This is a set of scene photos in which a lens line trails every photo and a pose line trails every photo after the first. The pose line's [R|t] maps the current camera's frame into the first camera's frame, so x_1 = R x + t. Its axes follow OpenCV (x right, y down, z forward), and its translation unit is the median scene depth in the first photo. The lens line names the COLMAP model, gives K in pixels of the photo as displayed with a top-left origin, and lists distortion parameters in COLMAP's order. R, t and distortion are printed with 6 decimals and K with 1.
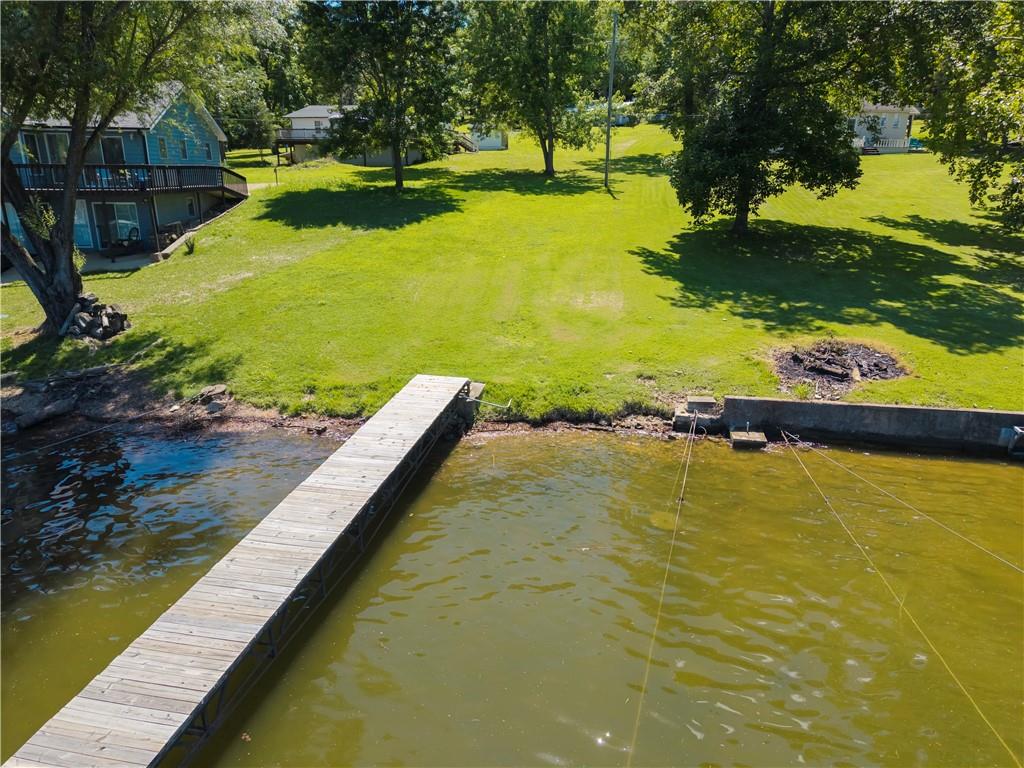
lens RADIAL K [[673.8, 0, 512.0], [0, 673.8, 384.0], [0, 0, 1]] dist [-0.001467, -0.005525]
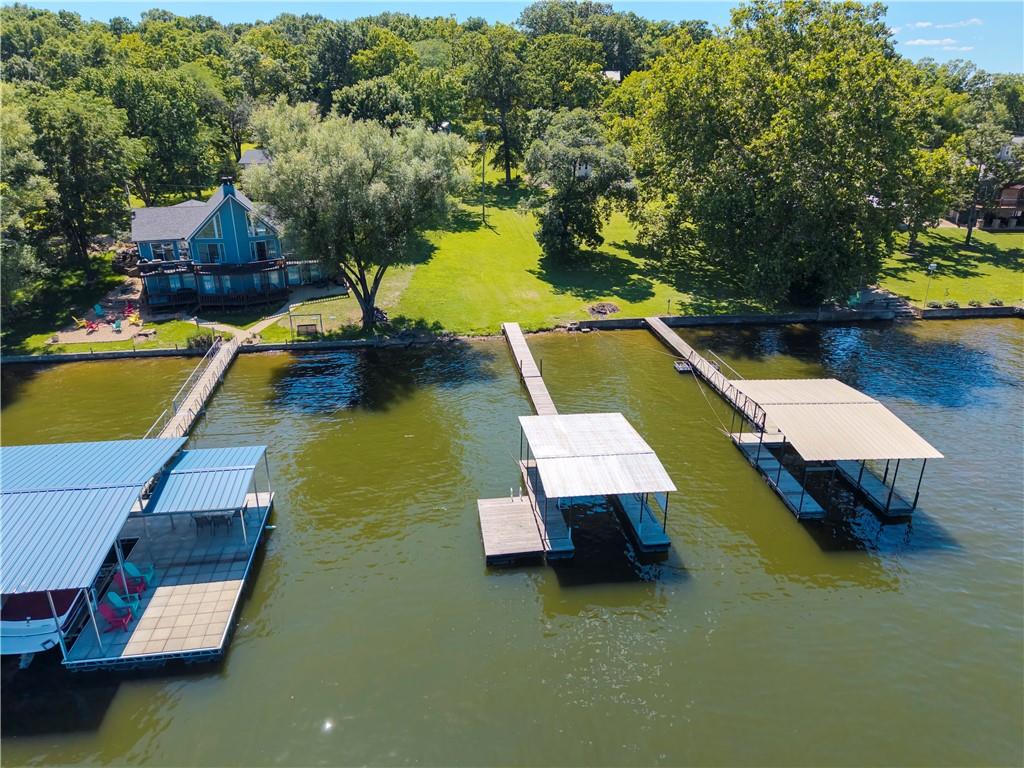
lens RADIAL K [[673.8, 0, 512.0], [0, 673.8, 384.0], [0, 0, 1]] dist [-0.001467, -0.005525]
pose [[0.943177, -0.126465, 0.307284, -1.128236], [0.100301, 0.989963, 0.099563, -0.041287], [-0.316791, -0.063085, 0.946395, -2.265777]]
